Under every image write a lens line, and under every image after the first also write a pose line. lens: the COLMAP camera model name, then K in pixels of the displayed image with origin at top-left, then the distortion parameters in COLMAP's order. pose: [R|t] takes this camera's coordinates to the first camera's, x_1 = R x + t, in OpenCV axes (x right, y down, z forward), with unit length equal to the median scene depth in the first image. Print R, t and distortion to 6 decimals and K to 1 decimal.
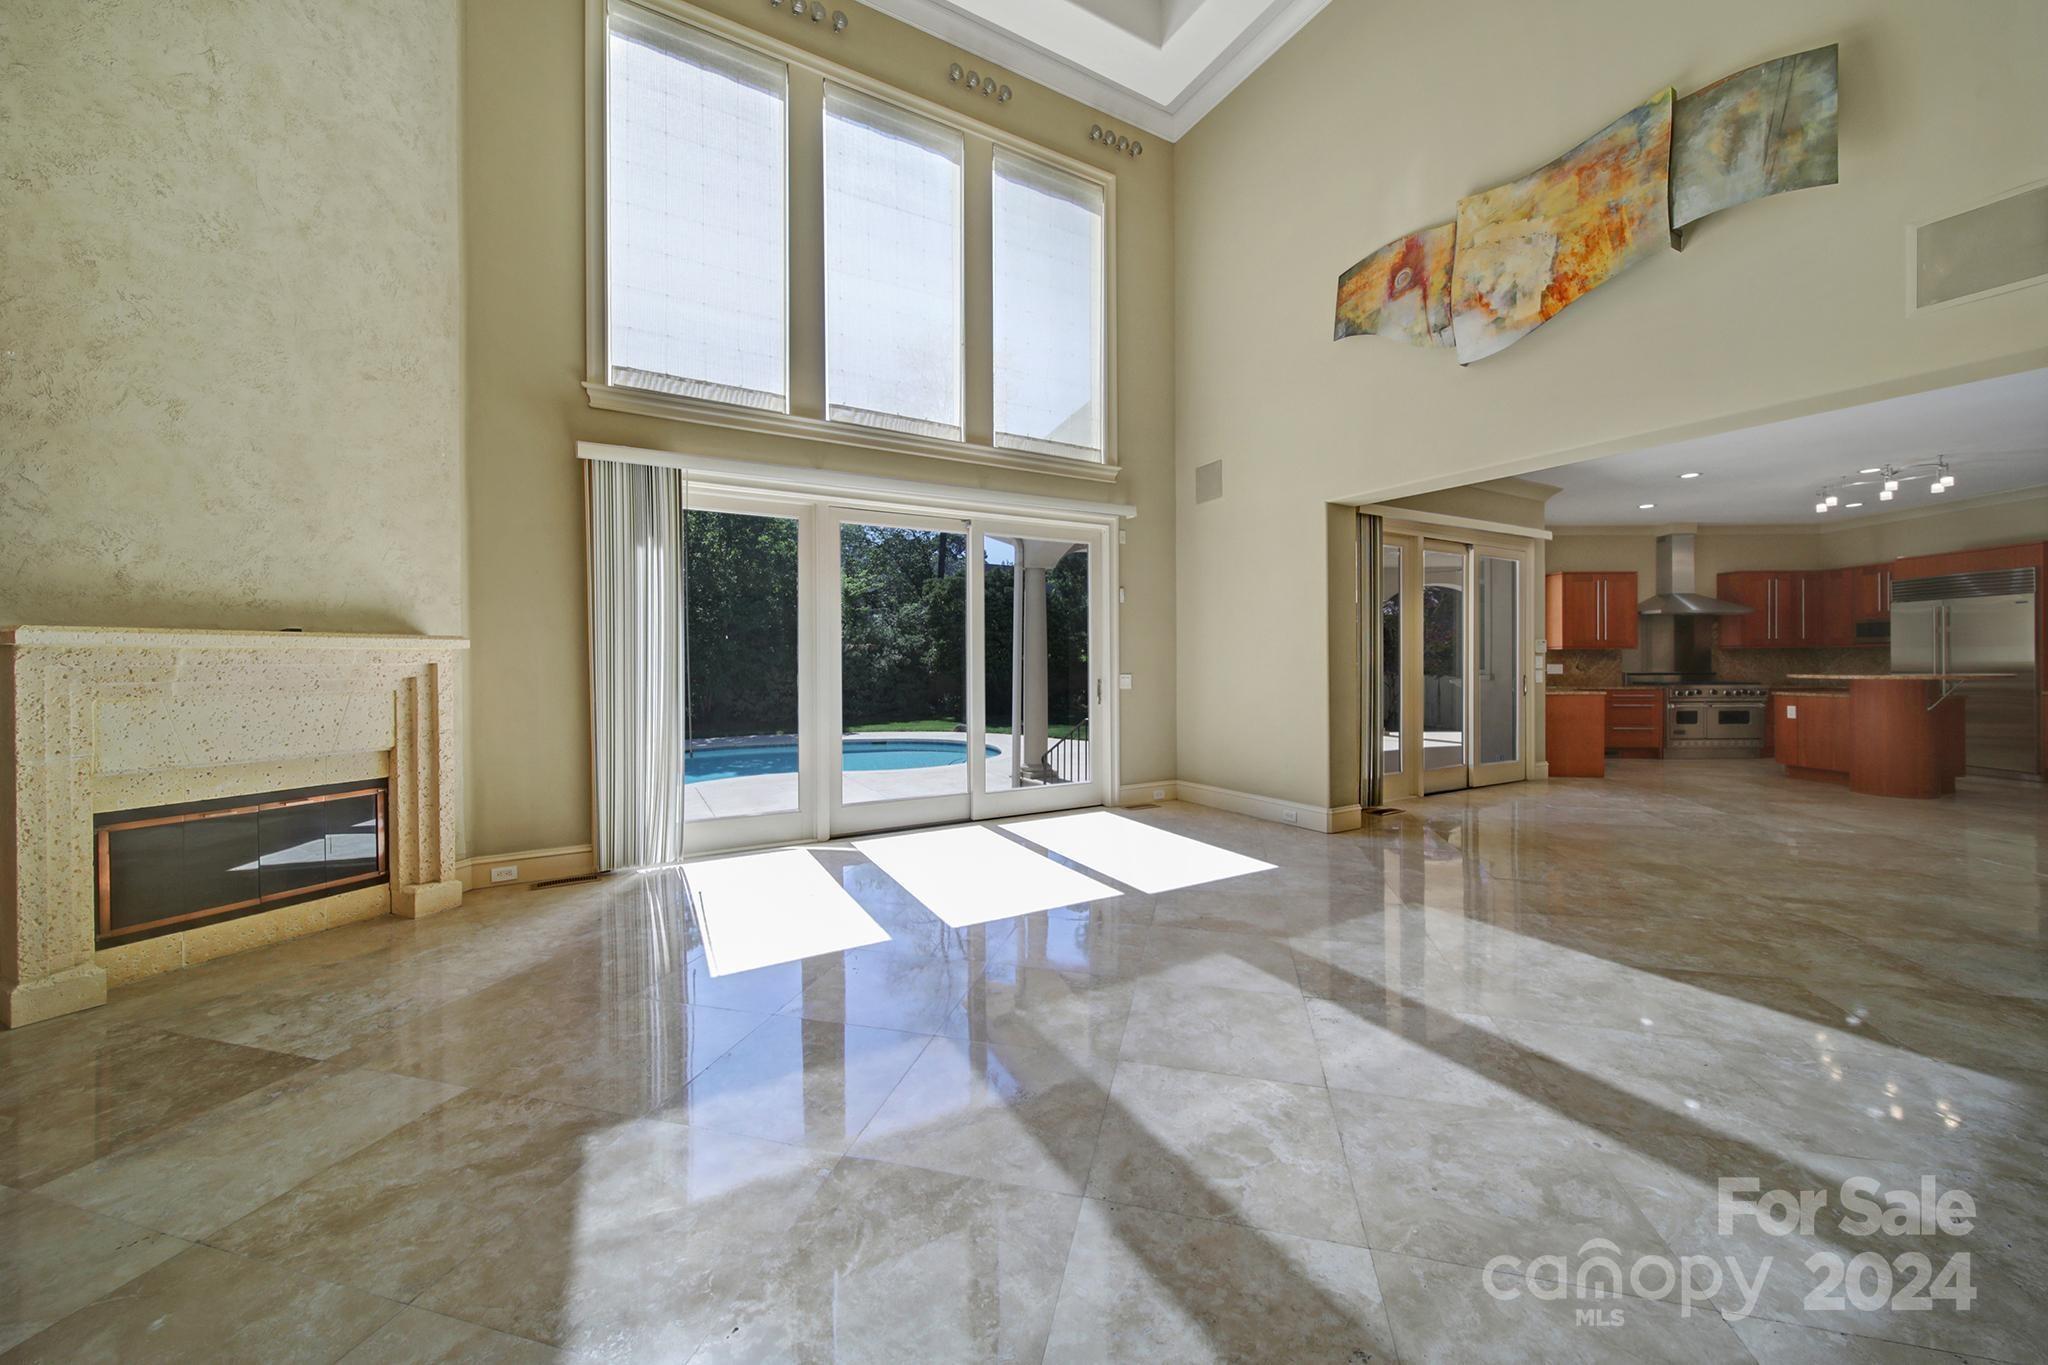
lens RADIAL K [[741.3, 0, 1018.2], [0, 741.3, 670.8], [0, 0, 1]] dist [0.001201, -0.000110]
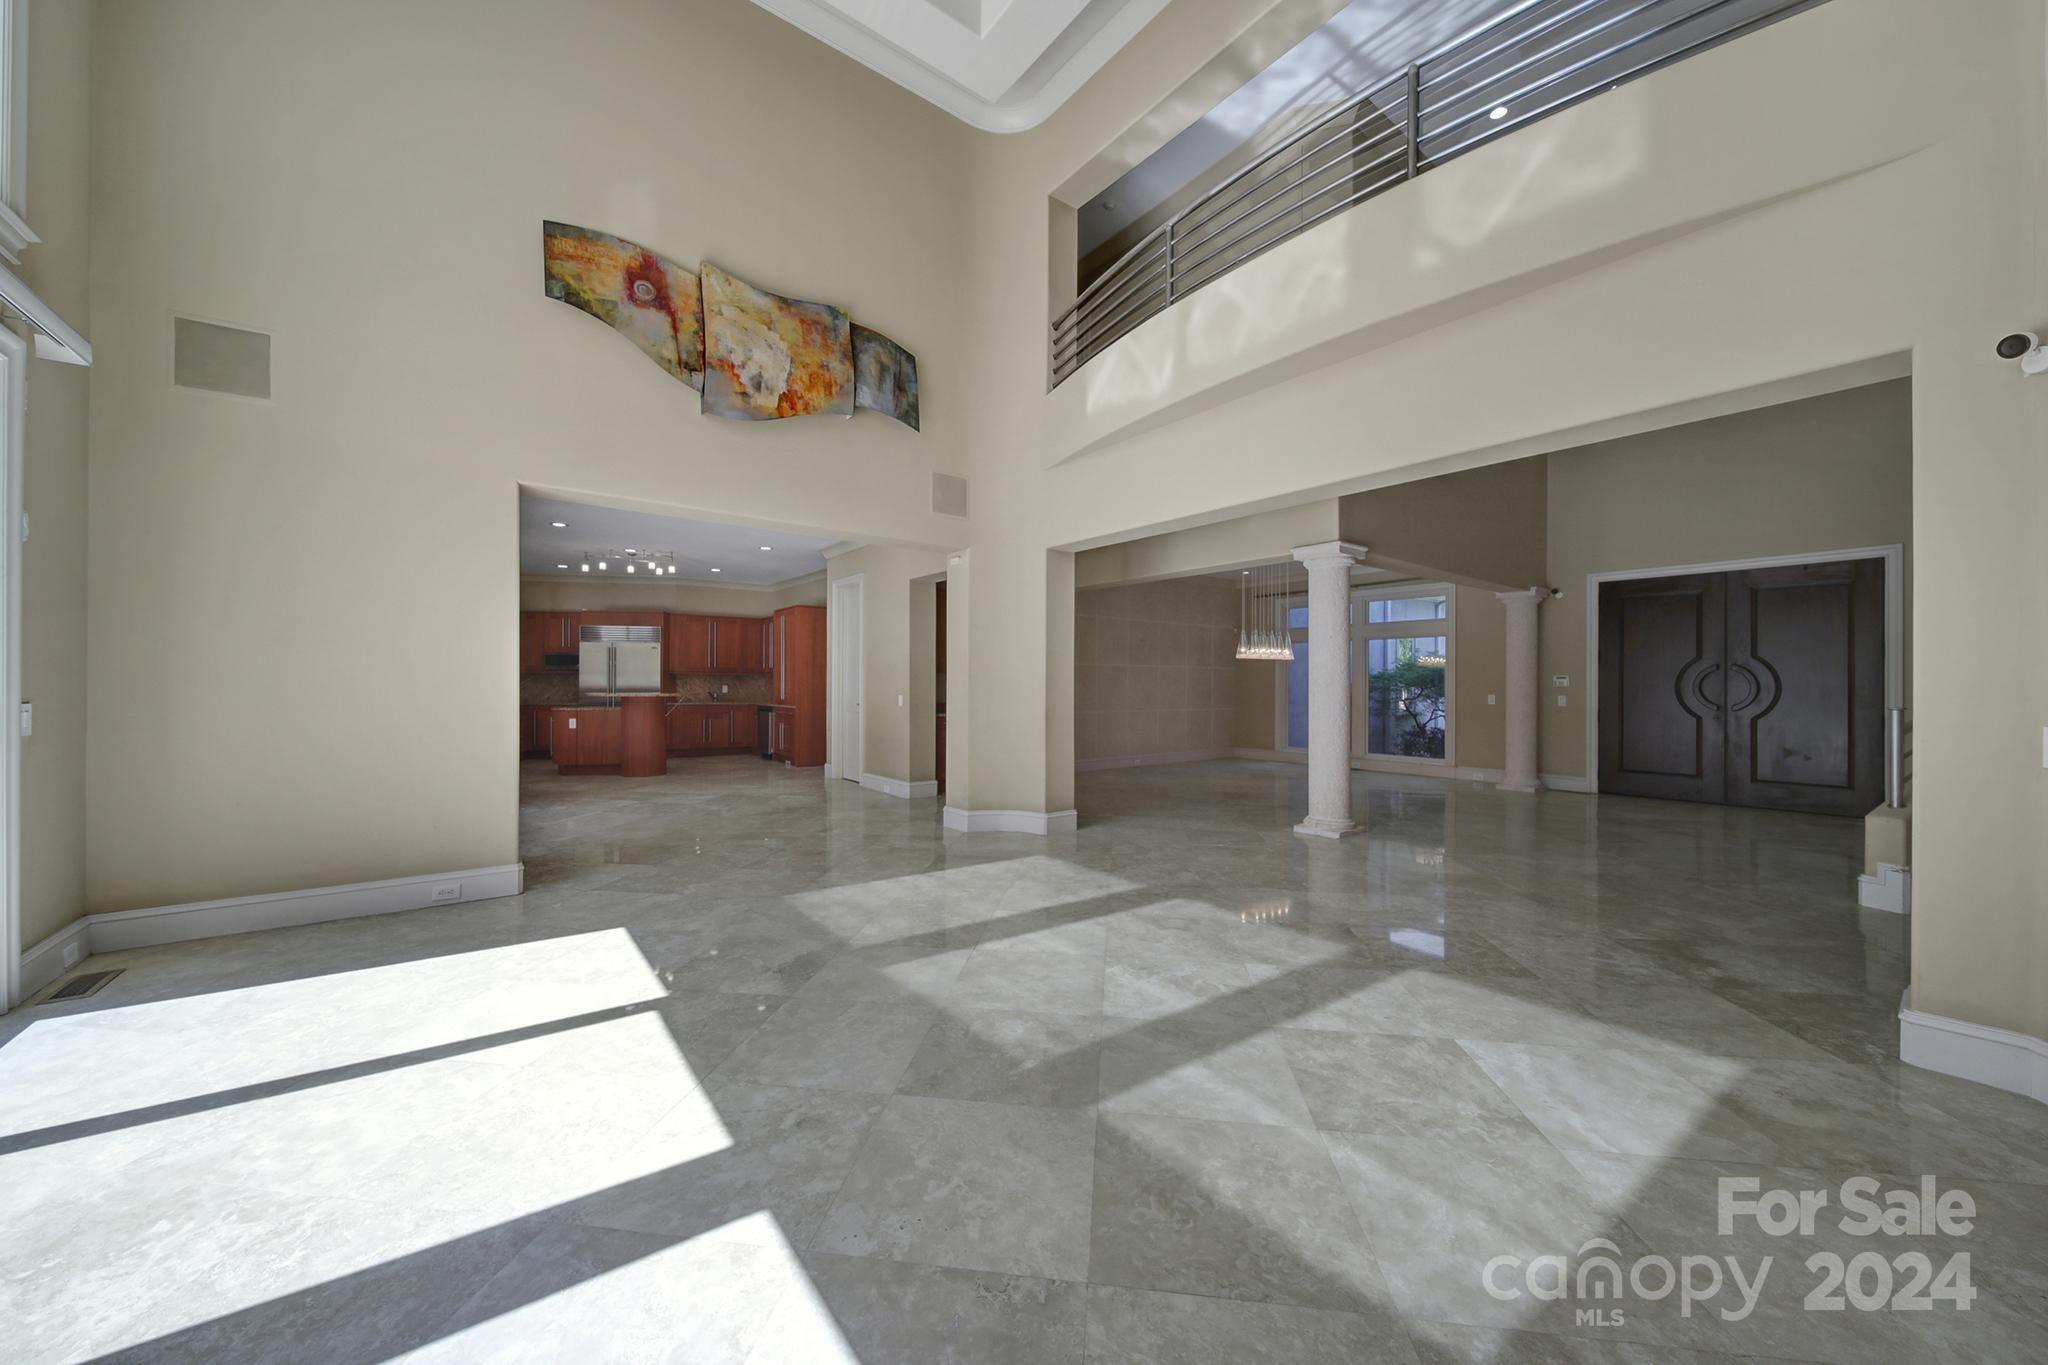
lens RADIAL K [[738.8, 0, 1024.0], [0, 738.8, 682.5], [0, 0, 1]] dist [0.006961, -0.000033]
pose [[-0.133702, 0.007625, 0.990992, -0.710035], [0.005200, 0.999962, -0.006993, -0.003457], [-0.991008, 0.004219, -0.133737, 0.881049]]
